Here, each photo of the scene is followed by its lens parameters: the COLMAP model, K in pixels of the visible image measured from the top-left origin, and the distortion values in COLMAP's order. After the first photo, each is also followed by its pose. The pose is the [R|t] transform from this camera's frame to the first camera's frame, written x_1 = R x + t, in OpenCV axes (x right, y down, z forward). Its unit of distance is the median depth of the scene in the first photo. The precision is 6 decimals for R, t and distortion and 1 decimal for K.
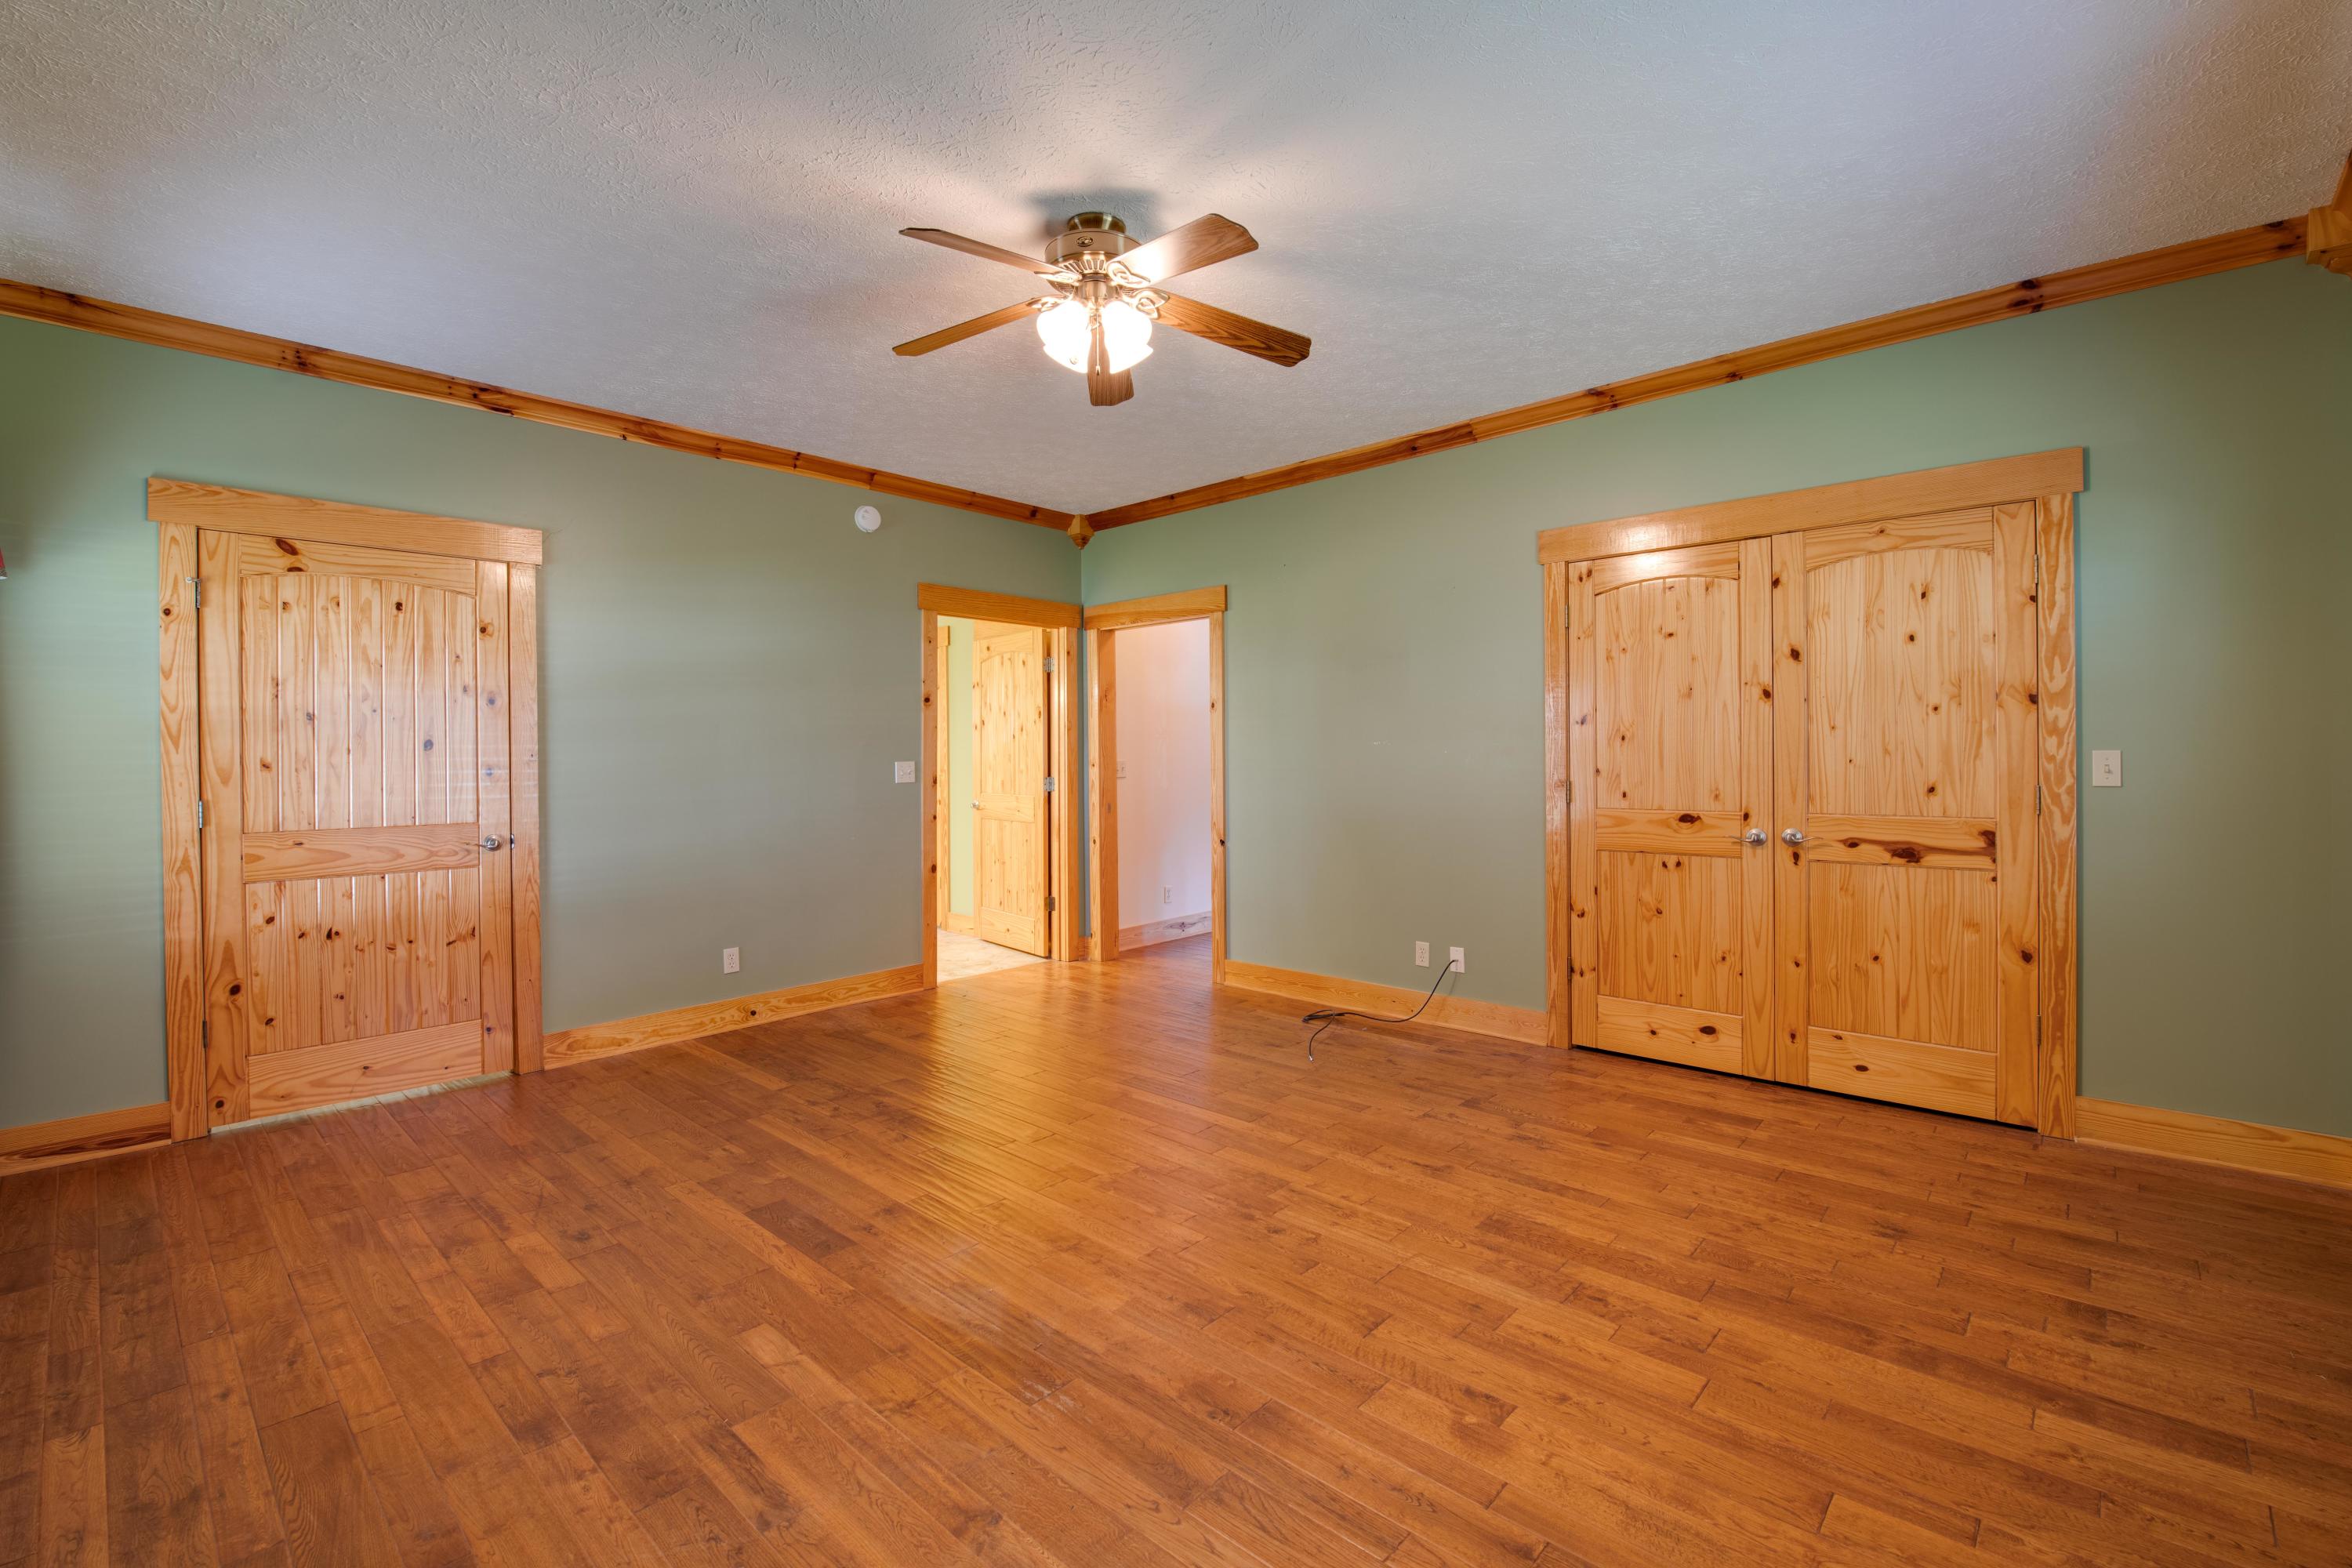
lens RADIAL K [[996.6, 0, 1173.5], [0, 996.6, 748.1], [0, 0, 1]] dist [0.002391, -0.000492]
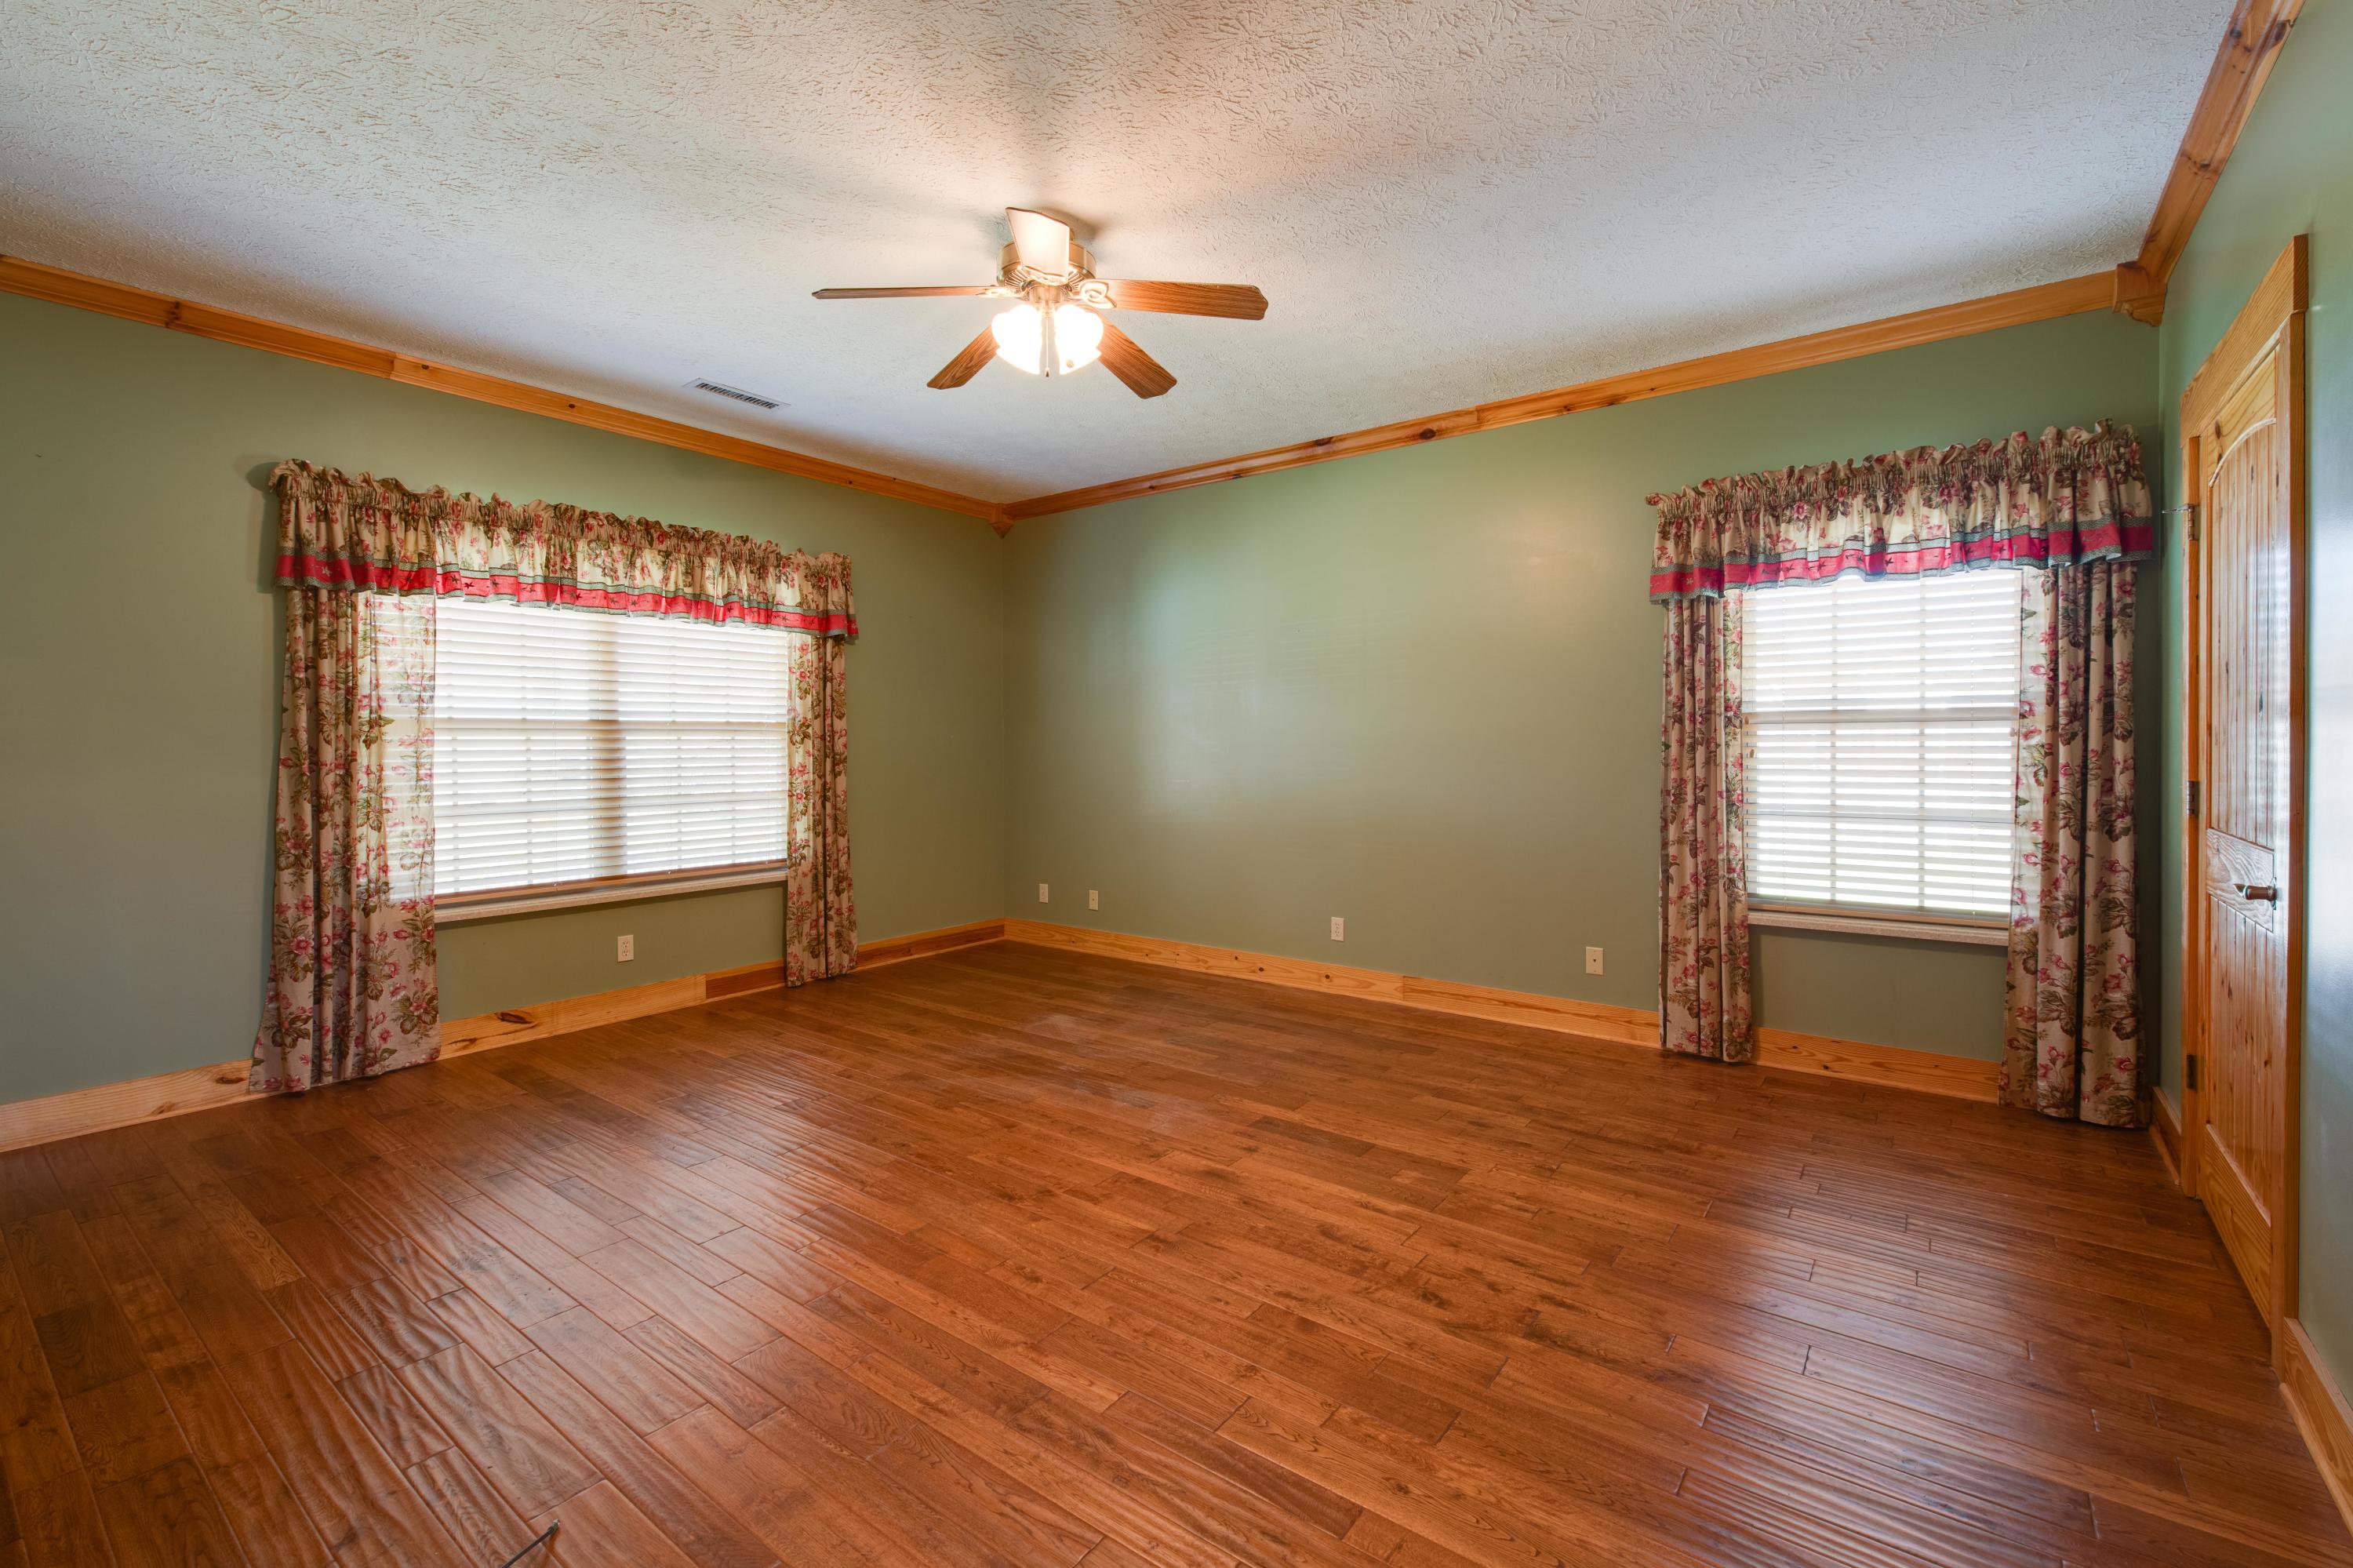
lens RADIAL K [[997.1, 0, 1174.0], [0, 997.1, 748.0], [0, 0, 1]] dist [0.002391, -0.000492]
pose [[-0.994385, 0.015048, -0.104743, -0.106731], [0.013555, 0.999796, 0.014947, -0.000748], [0.104947, 0.013443, -0.994387, 2.427198]]
